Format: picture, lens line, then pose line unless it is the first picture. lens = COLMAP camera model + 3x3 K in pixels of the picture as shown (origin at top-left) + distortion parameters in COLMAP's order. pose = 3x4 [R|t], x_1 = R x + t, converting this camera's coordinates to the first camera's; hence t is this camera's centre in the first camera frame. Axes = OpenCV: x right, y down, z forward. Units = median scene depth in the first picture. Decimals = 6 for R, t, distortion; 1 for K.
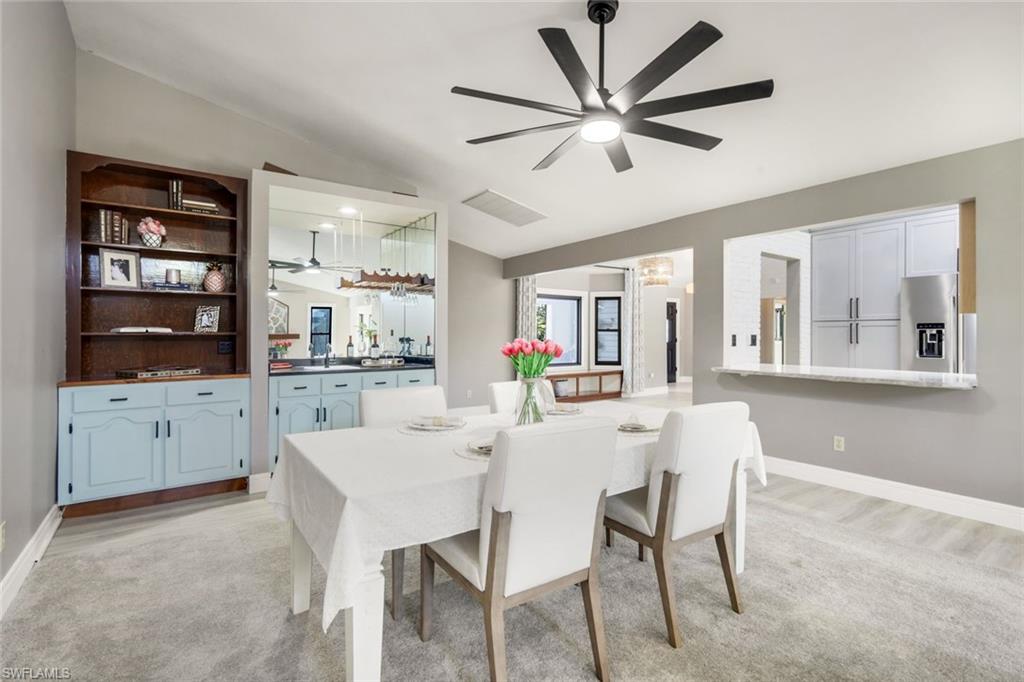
lens RADIAL K [[471.7, 0, 509.5], [0, 471.7, 335.7], [0, 0, 1]] dist [0.003212, 0.000462]
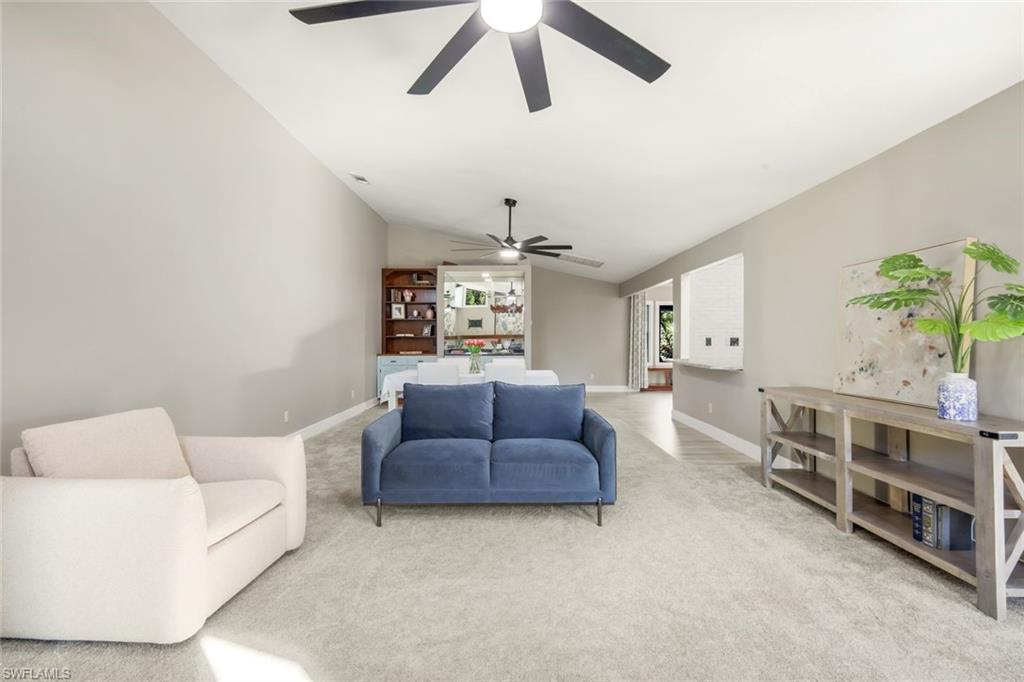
lens RADIAL K [[452.0, 0, 508.6], [0, 452.0, 342.1], [0, 0, 1]] dist [0.001613, -0.000003]
pose [[0.810899, 0.008378, -0.585126, 0.813544], [-0.002002, 0.999931, 0.011544, -0.002958], [0.585183, -0.008189, 0.810860, -0.468624]]
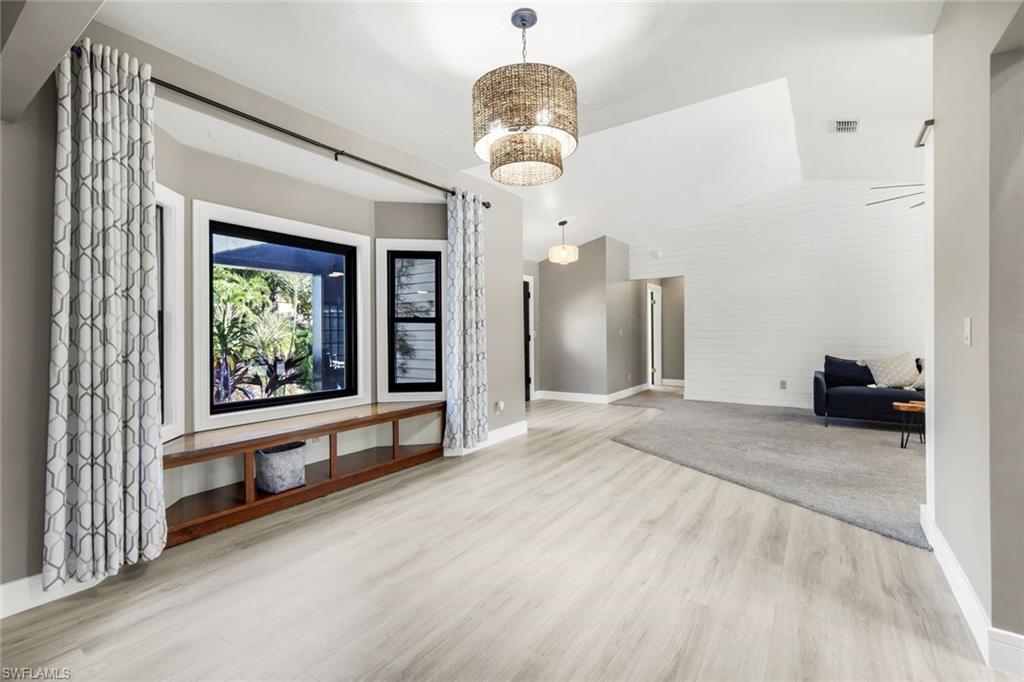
lens RADIAL K [[452.0, 0, 510.8], [0, 452.0, 336.5], [0, 0, 1]] dist [0.001613, -0.000003]
pose [[0.937837, -0.013915, 0.346798, 0.267210], [0.010801, 0.999882, 0.010912, 0.003188], [-0.346909, -0.006488, 0.937876, 1.011863]]
